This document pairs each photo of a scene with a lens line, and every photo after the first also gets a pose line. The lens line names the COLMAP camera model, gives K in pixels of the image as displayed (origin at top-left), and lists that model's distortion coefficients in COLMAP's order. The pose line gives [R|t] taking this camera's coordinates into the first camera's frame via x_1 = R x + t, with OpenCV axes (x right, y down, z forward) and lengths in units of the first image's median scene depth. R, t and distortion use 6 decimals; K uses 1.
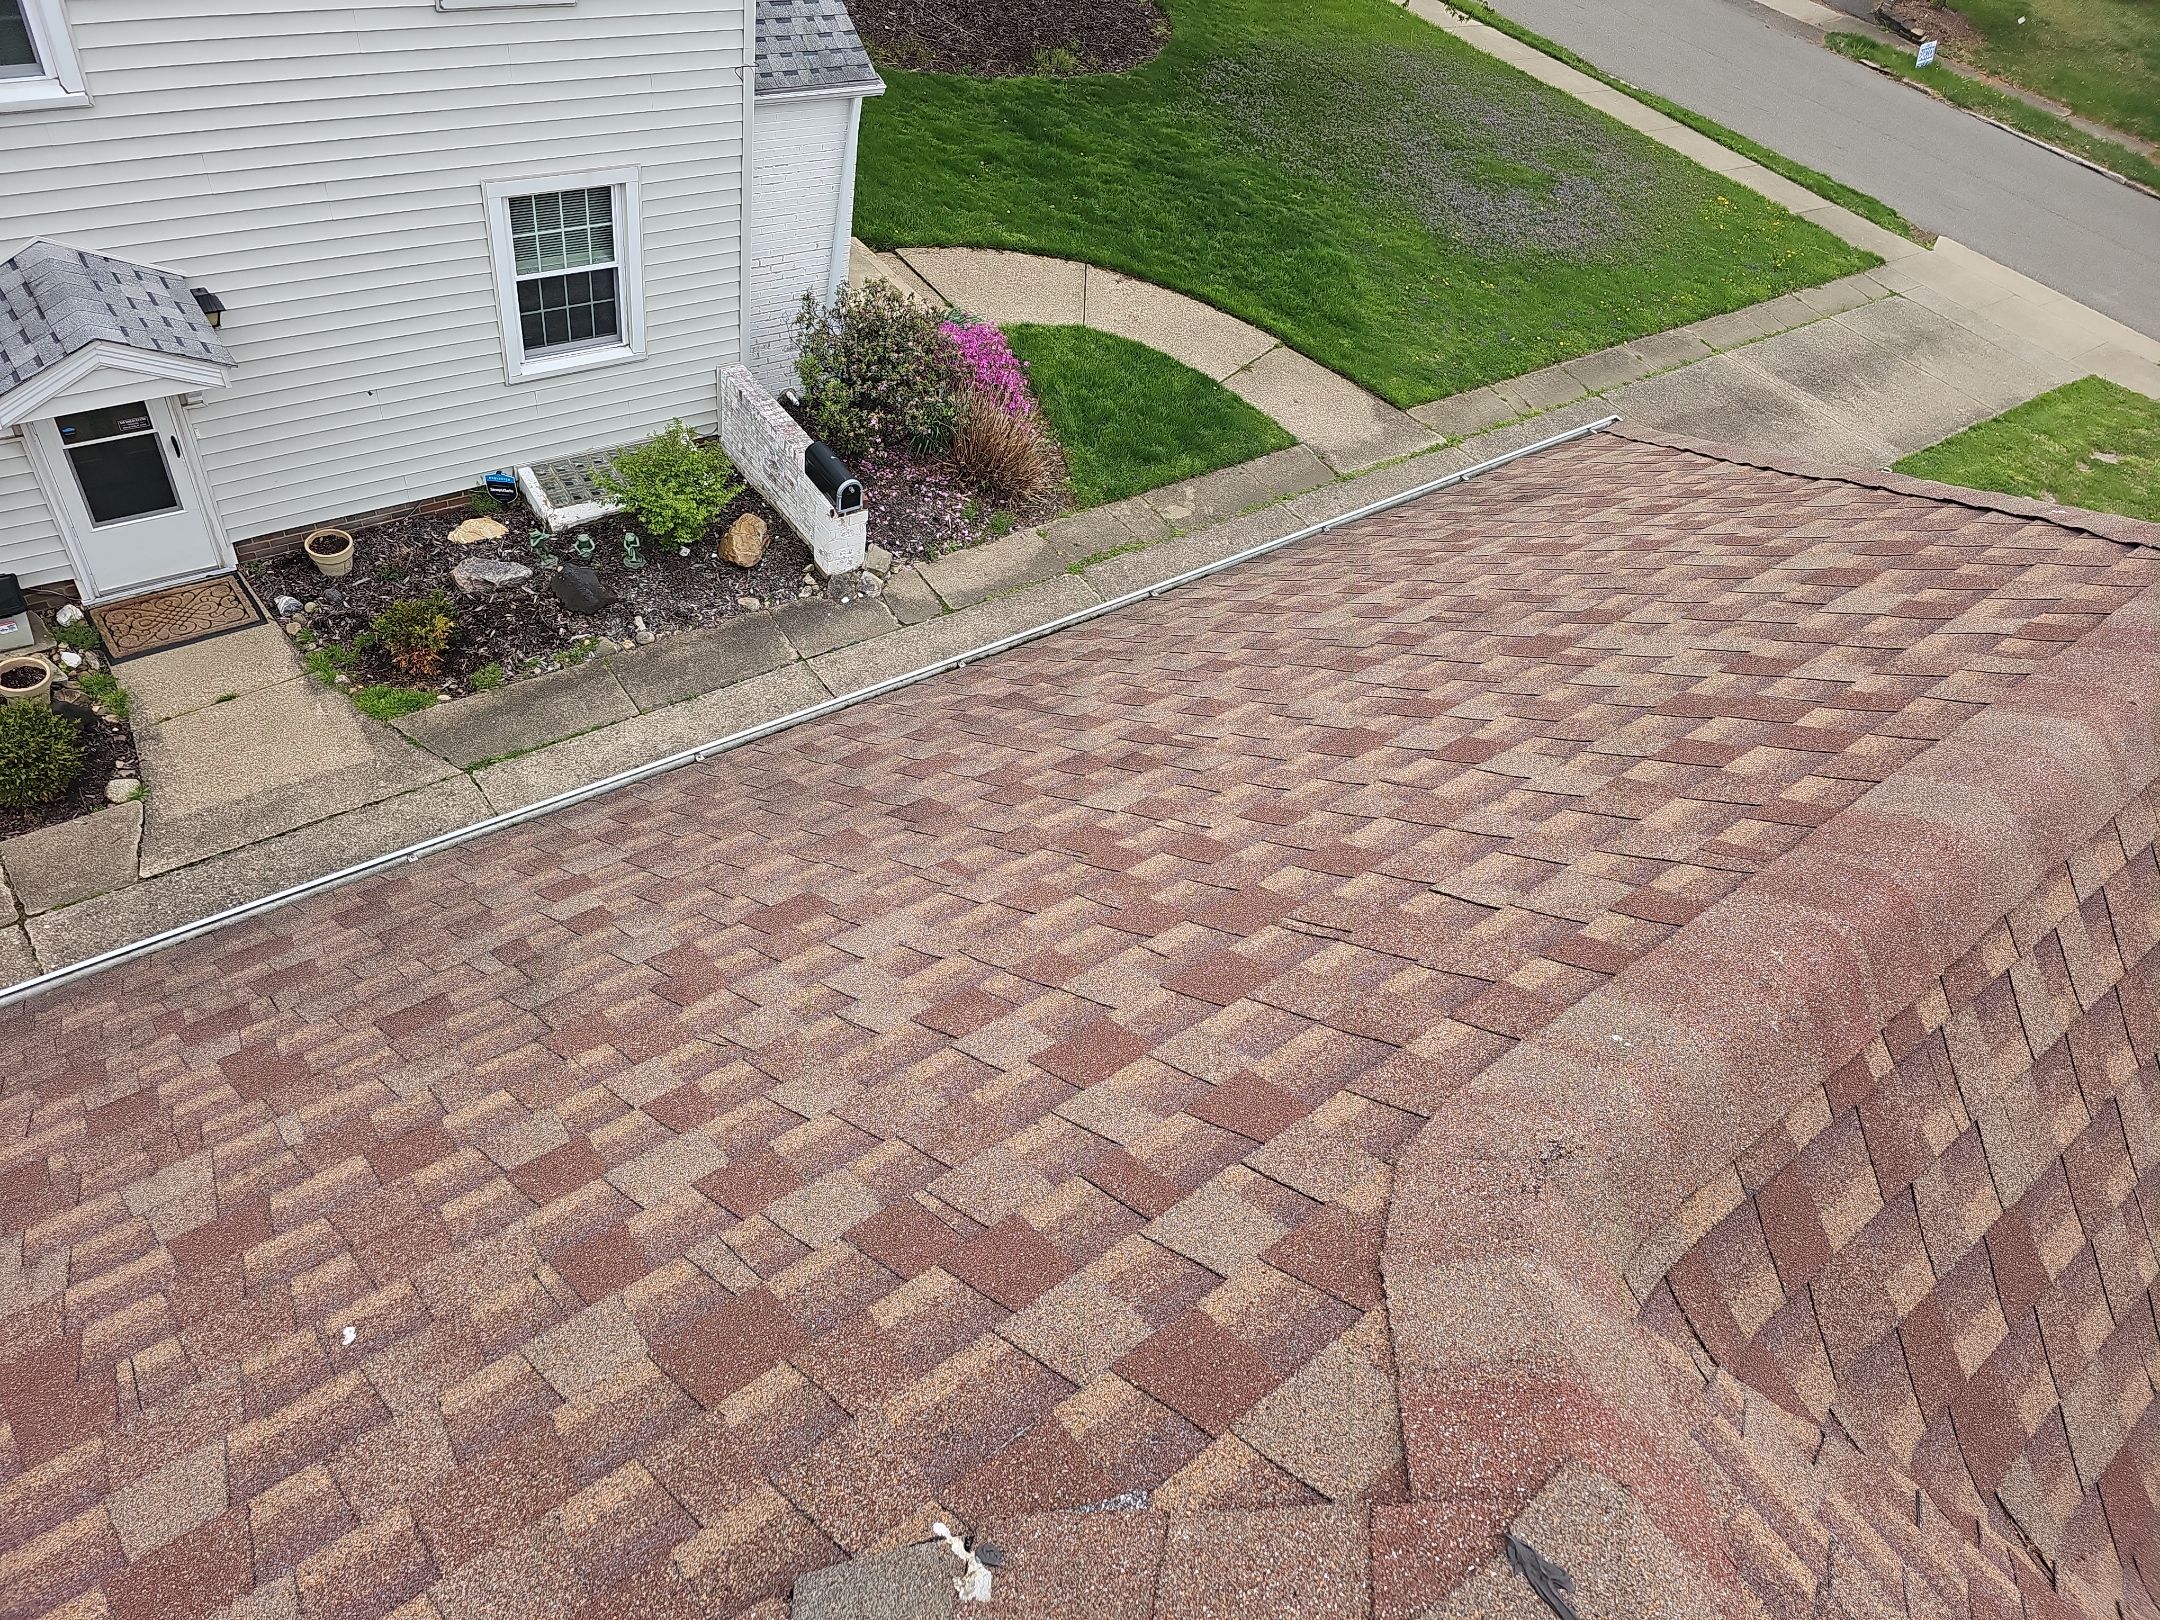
lens RADIAL K [[1422.6, 0, 1086.4], [0, 1422.6, 833.3], [0, 0, 1]] dist [0.064283, -0.052045]
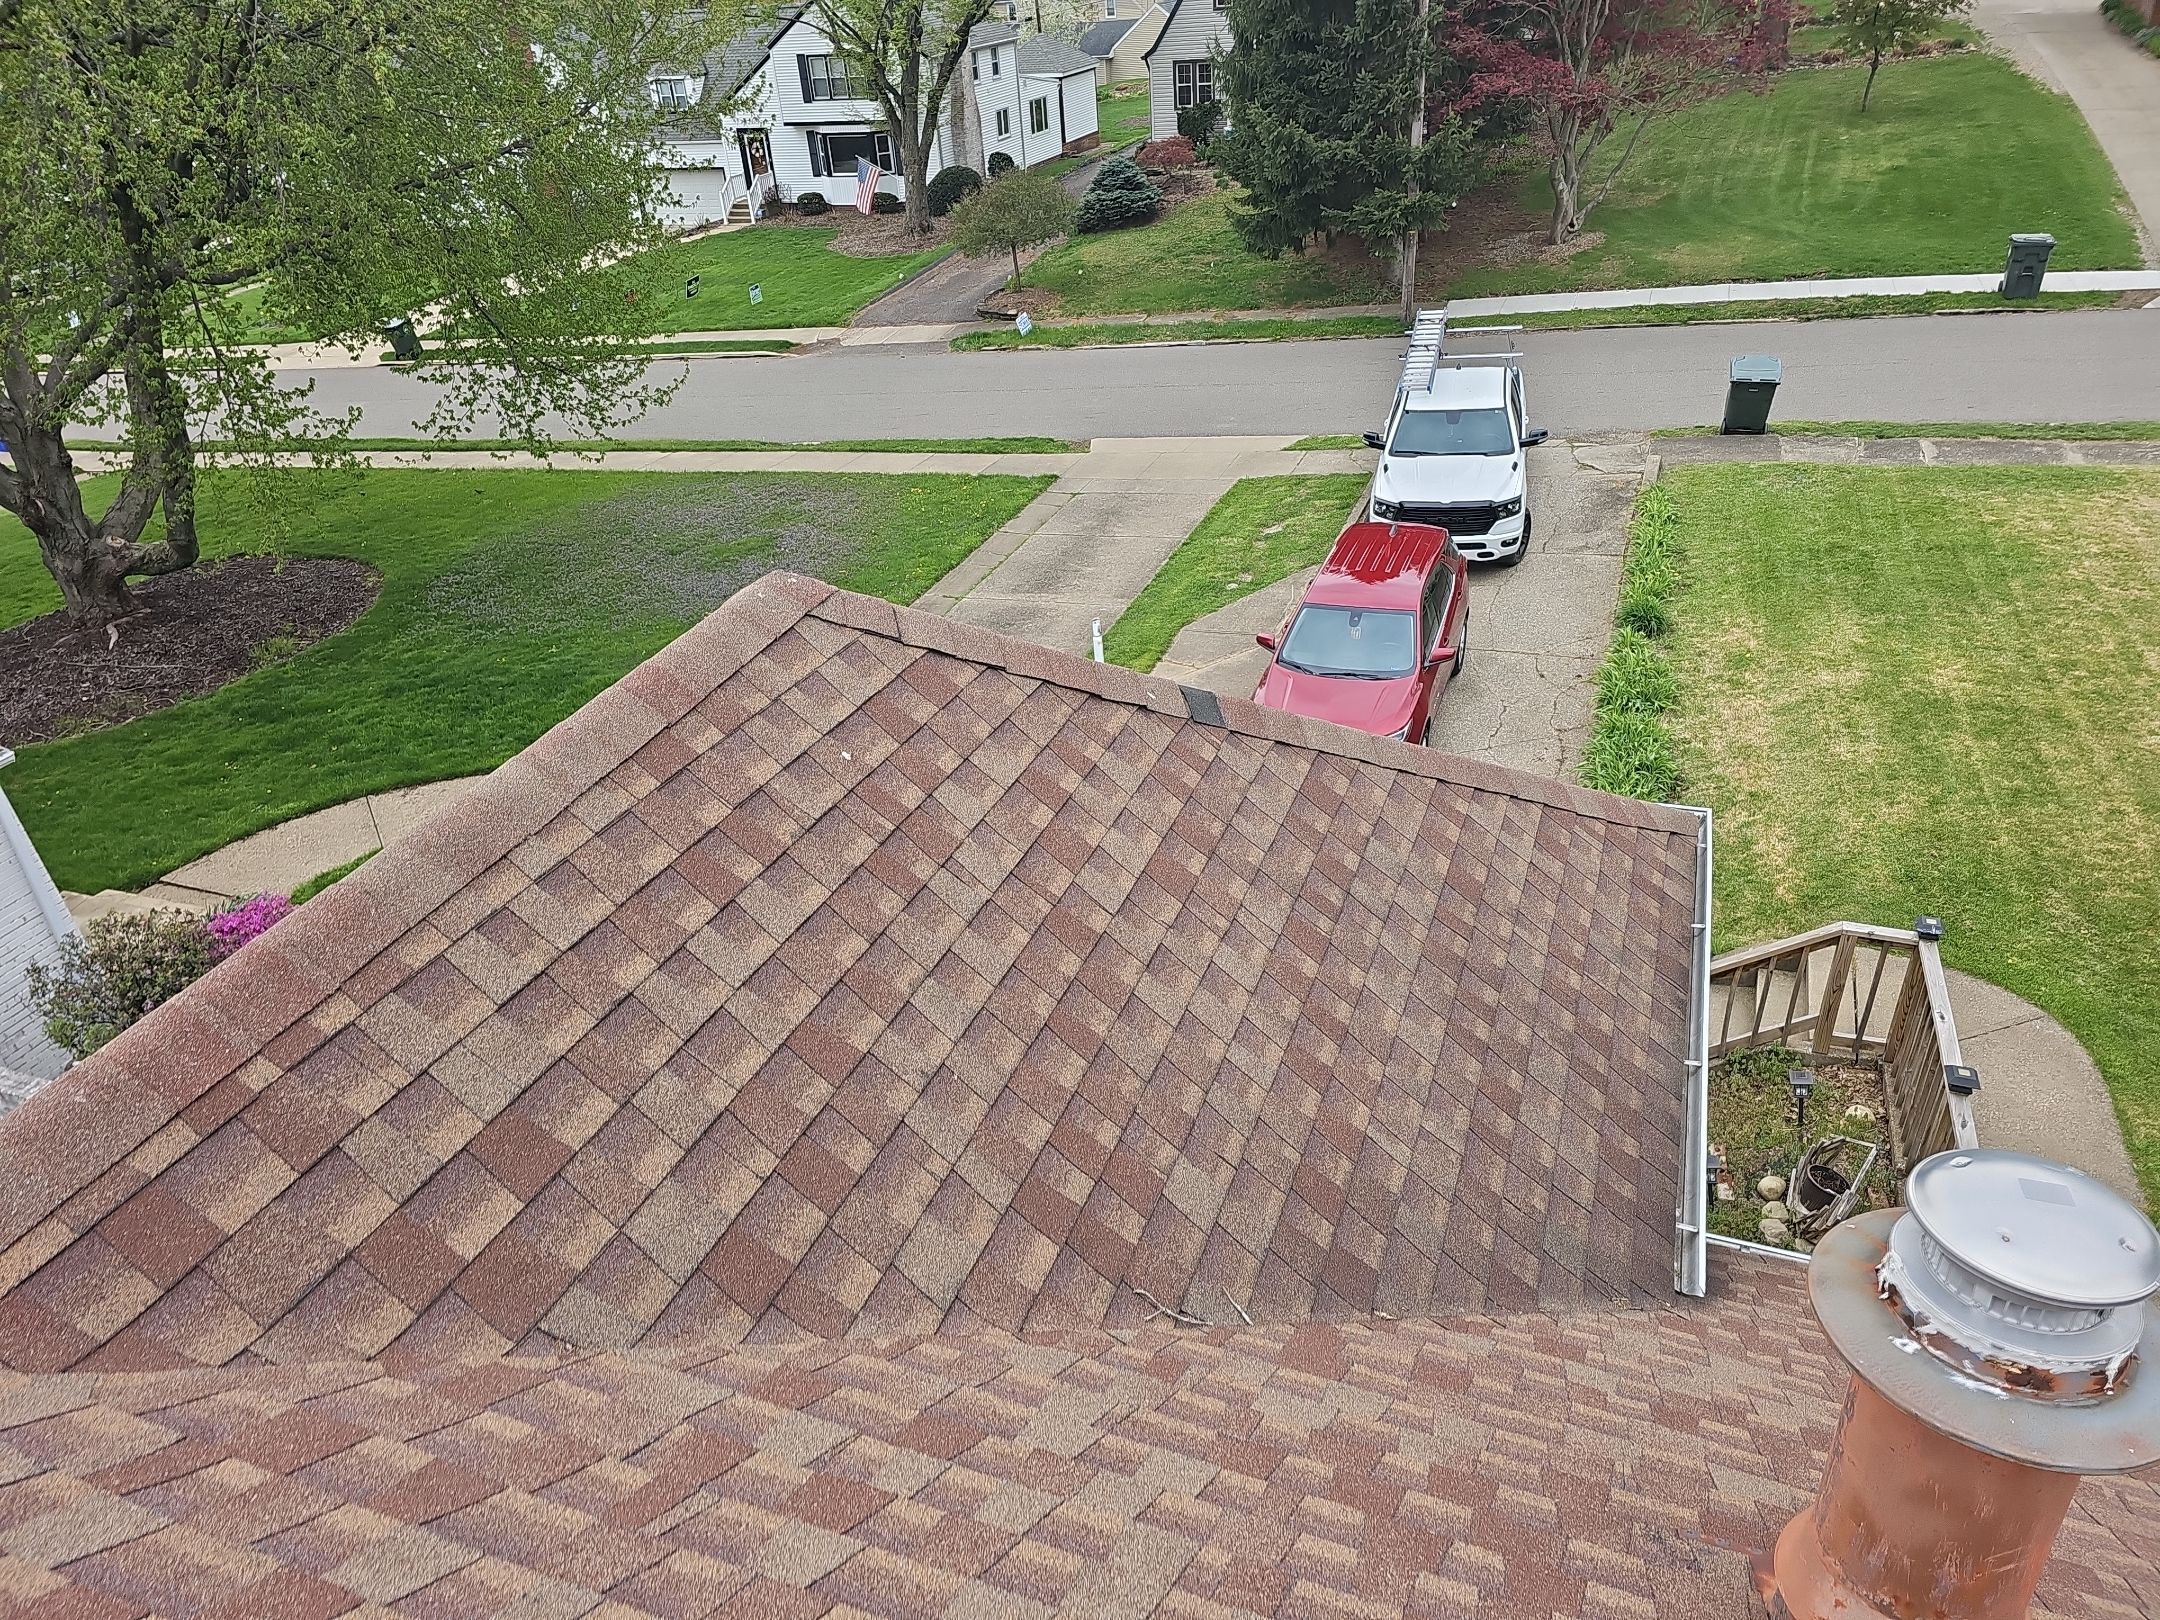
lens RADIAL K [[1422.6, 0, 1111.6], [0, 1422.6, 861.0], [0, 0, 1]] dist [0.064283, -0.052045]
pose [[0.818280, -0.493625, 0.294537, 0.096592], [0.547778, 0.824951, -0.139266, 0.063983], [-0.174233, 0.275299, 0.945438, -0.038866]]
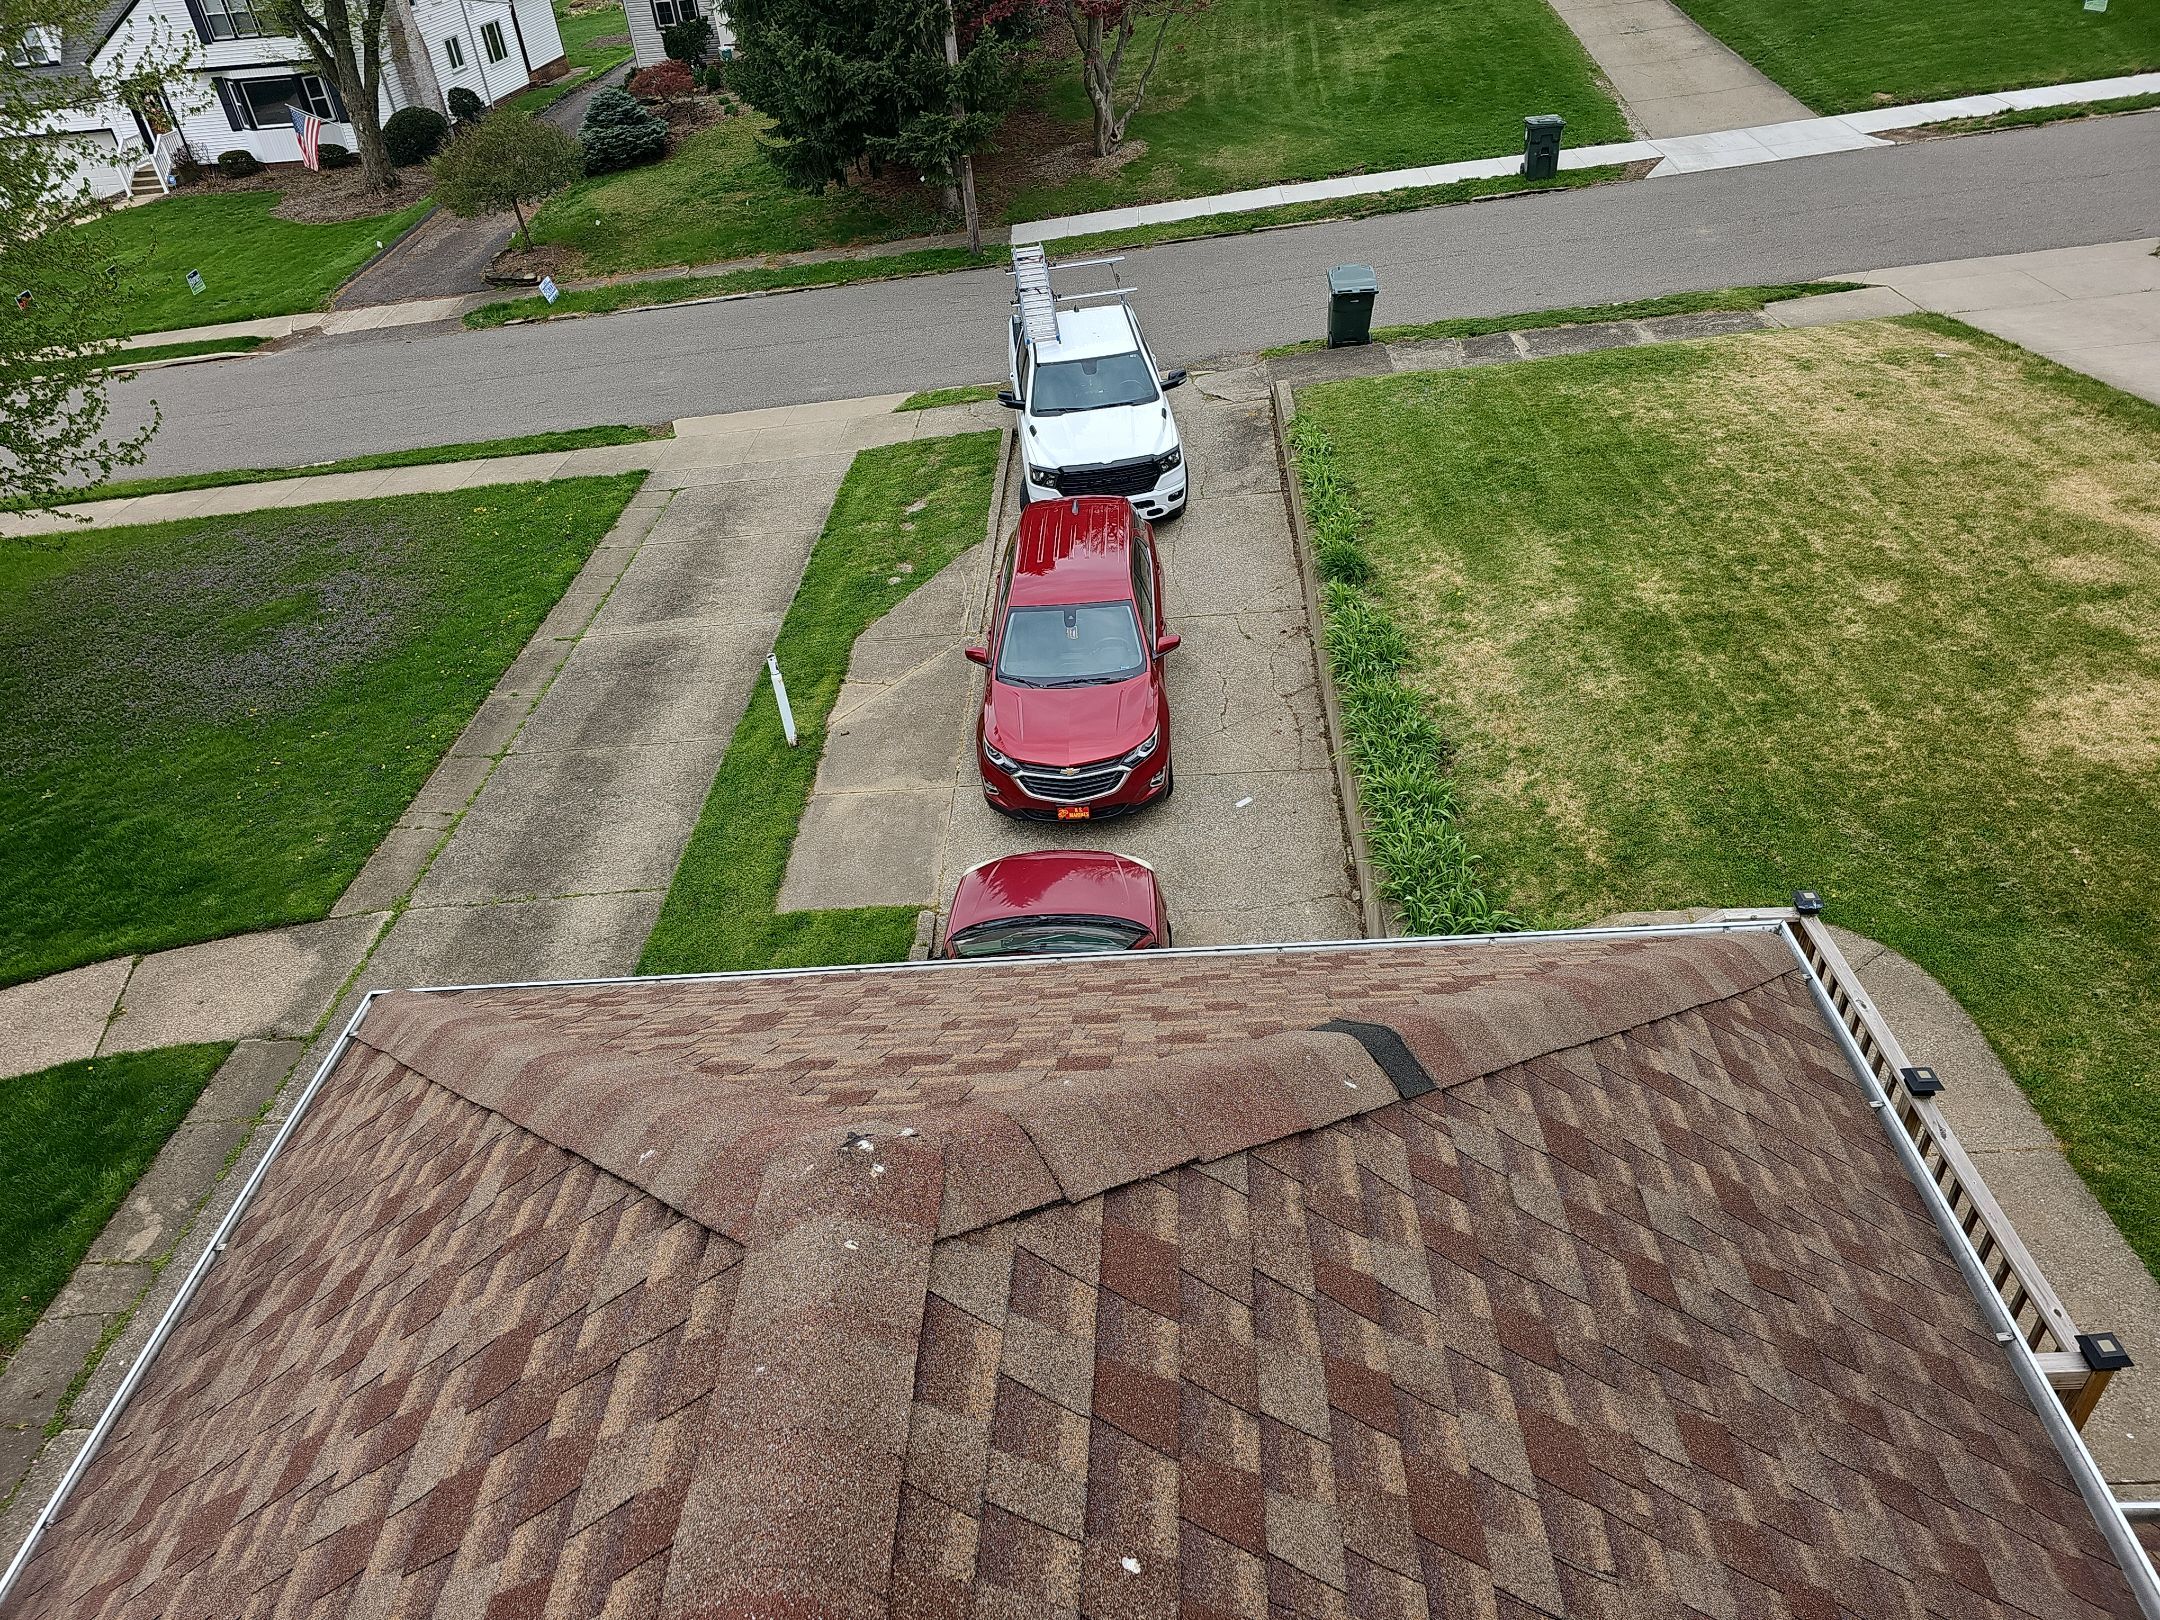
lens RADIAL K [[1422.6, 0, 1106.1], [0, 1422.6, 835.4], [0, 0, 1]] dist [0.064283, -0.052045]
pose [[0.603609, -0.650703, 0.460697, 0.116581], [0.710757, 0.700973, 0.058836, -0.040949], [-0.361221, 0.291930, 0.885605, 0.043389]]
